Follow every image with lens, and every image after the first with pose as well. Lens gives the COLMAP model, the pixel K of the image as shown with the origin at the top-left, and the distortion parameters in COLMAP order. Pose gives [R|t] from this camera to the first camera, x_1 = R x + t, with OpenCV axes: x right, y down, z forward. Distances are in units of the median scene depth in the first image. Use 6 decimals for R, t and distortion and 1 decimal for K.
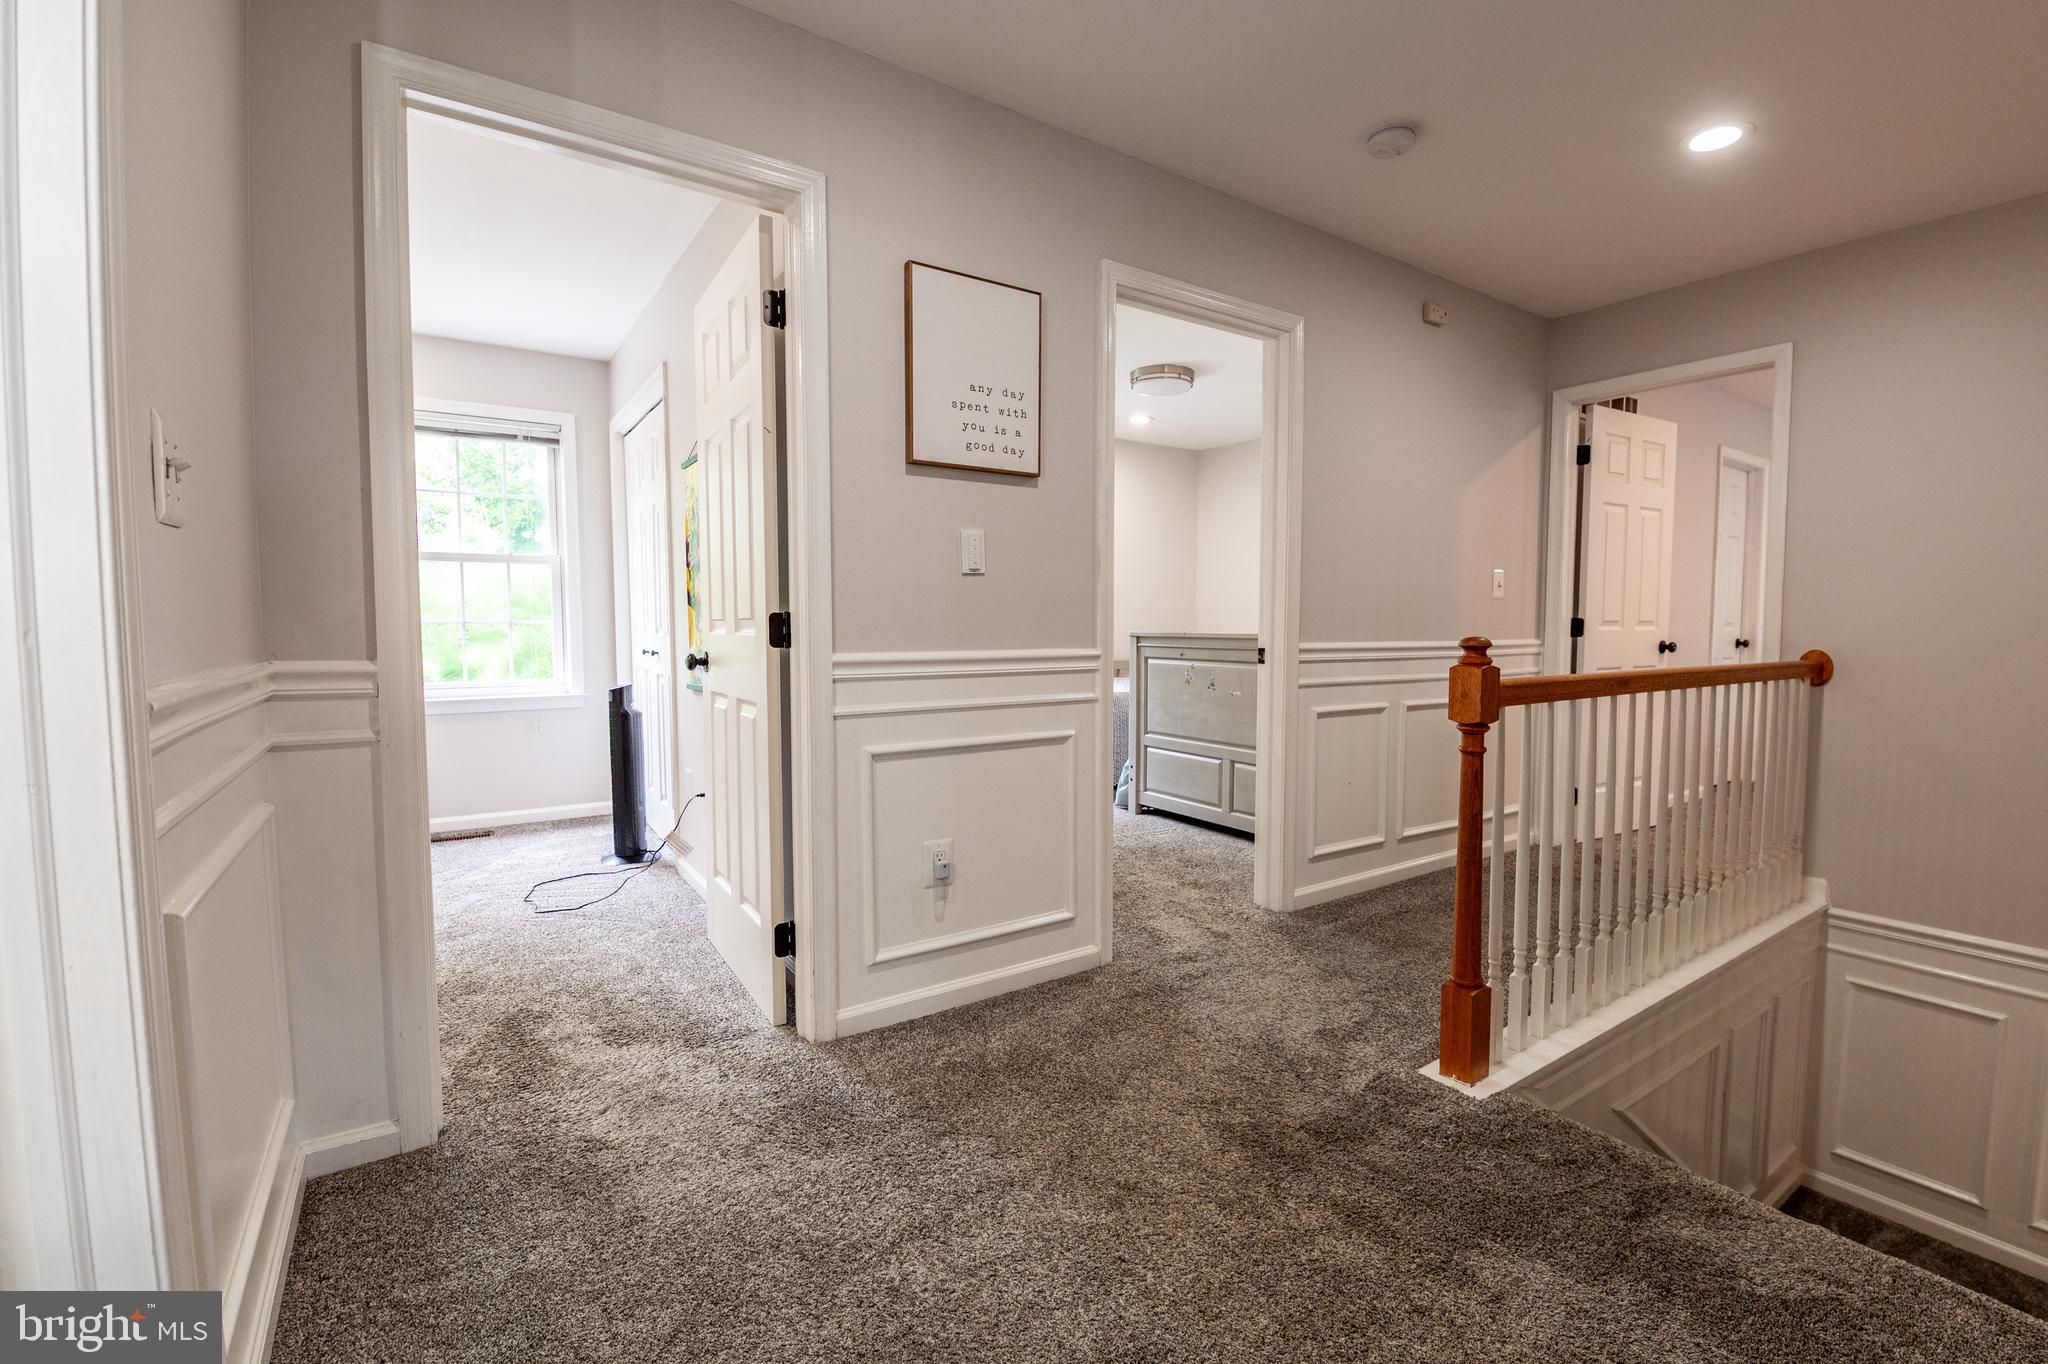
lens RADIAL K [[884.5, 0, 1036.3], [0, 884.5, 673.1], [0, 0, 1]] dist [0.000956, -0.010683]
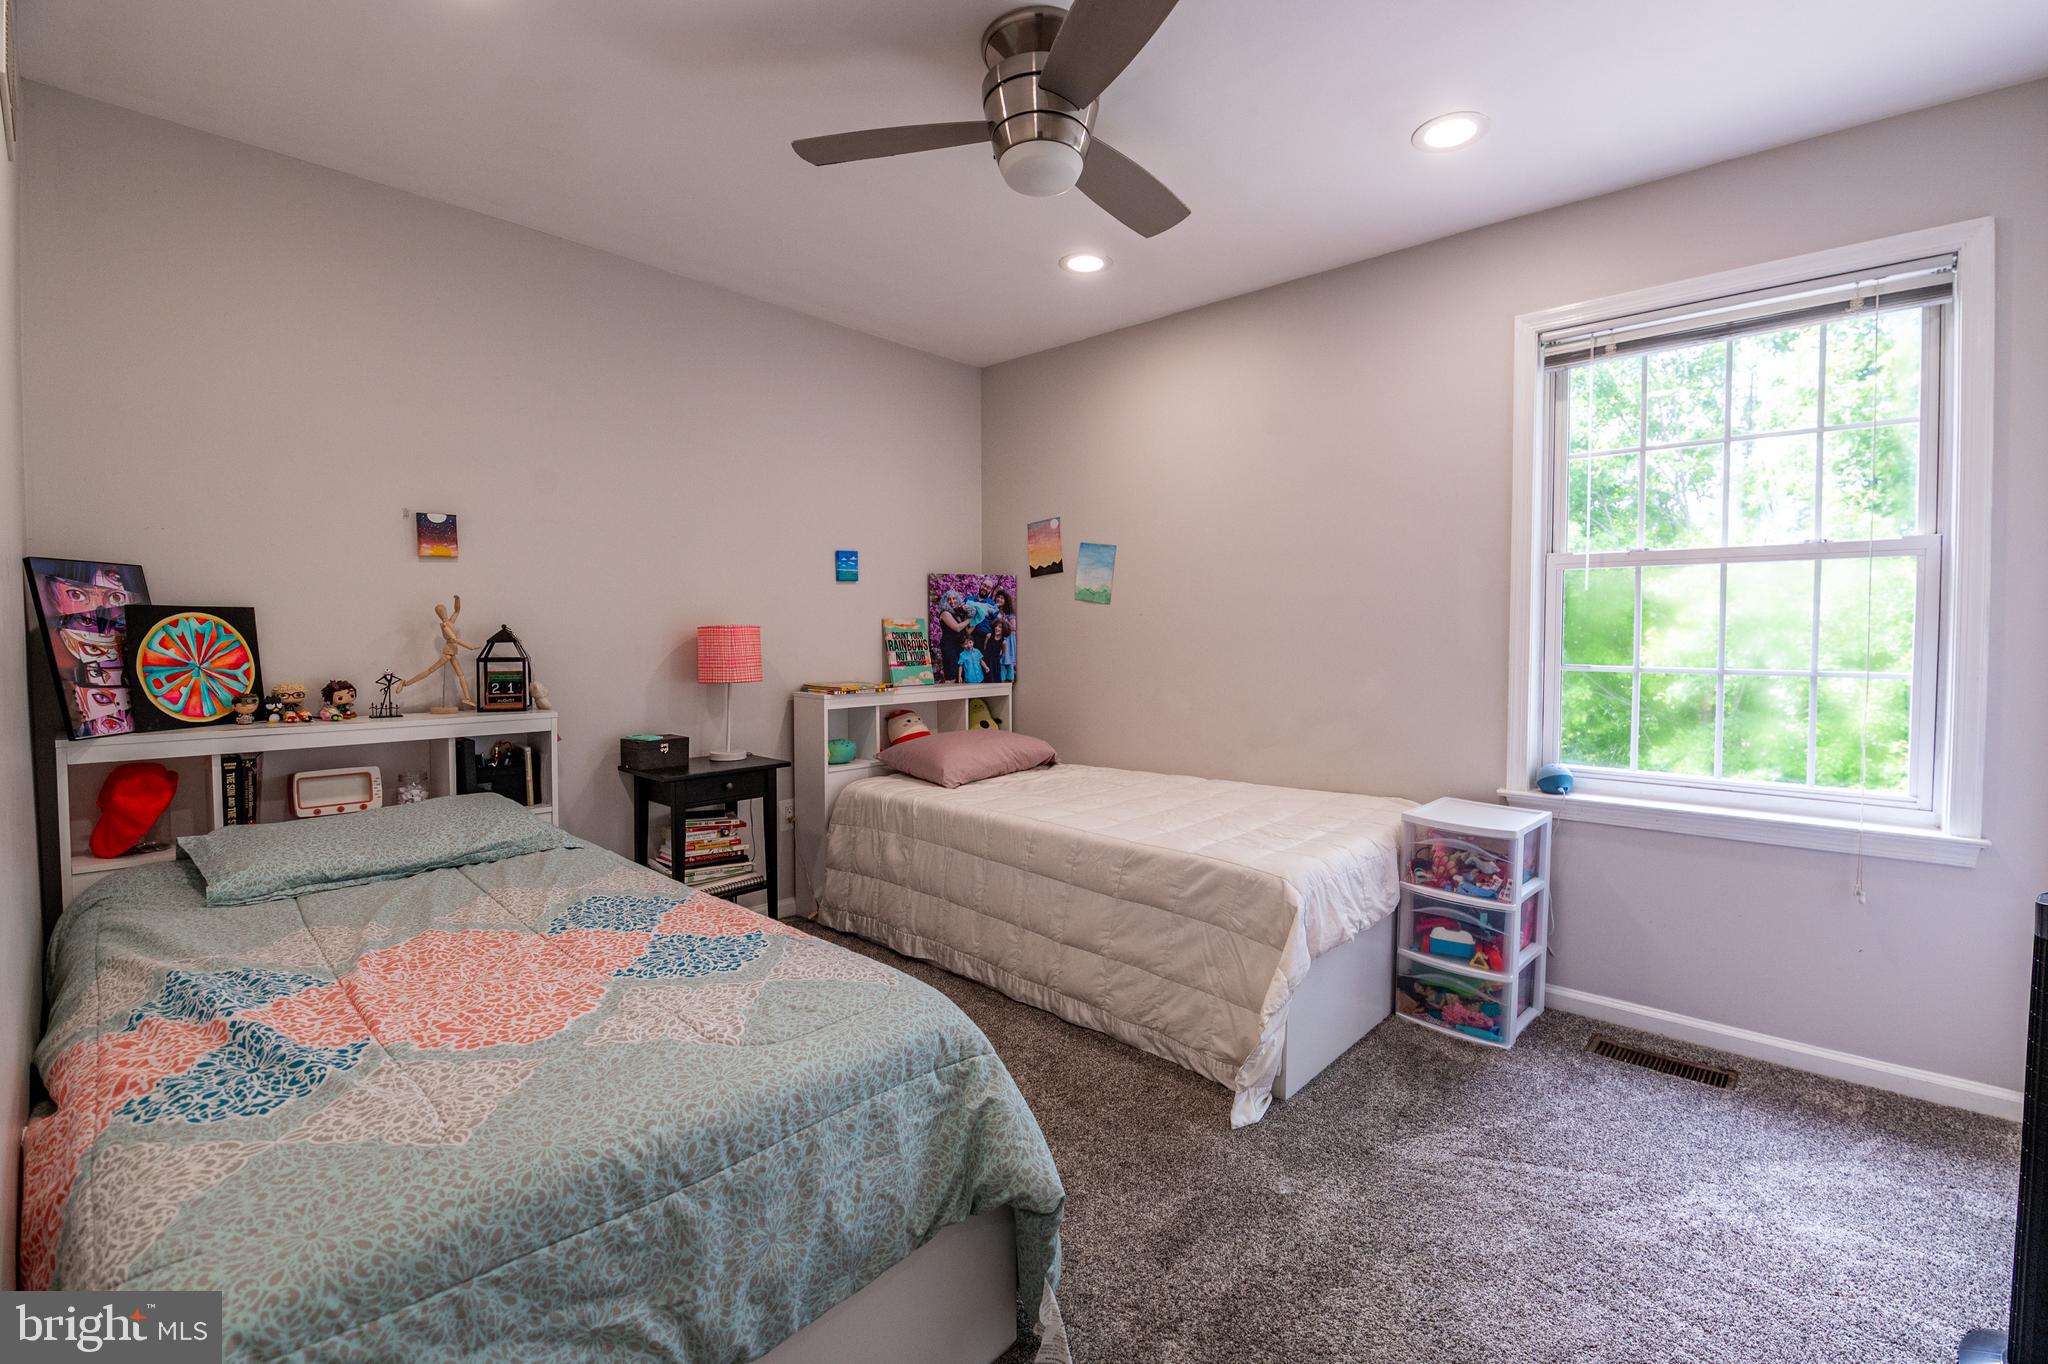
lens RADIAL K [[884.5, 0, 1036.3], [0, 884.5, 673.1], [0, 0, 1]] dist [0.000956, -0.010683]
pose [[0.239725, 0.040190, -0.970009, -0.205816], [-0.051791, 0.998249, 0.028561, -0.049729], [0.969458, 0.043391, 0.241387, 0.435466]]
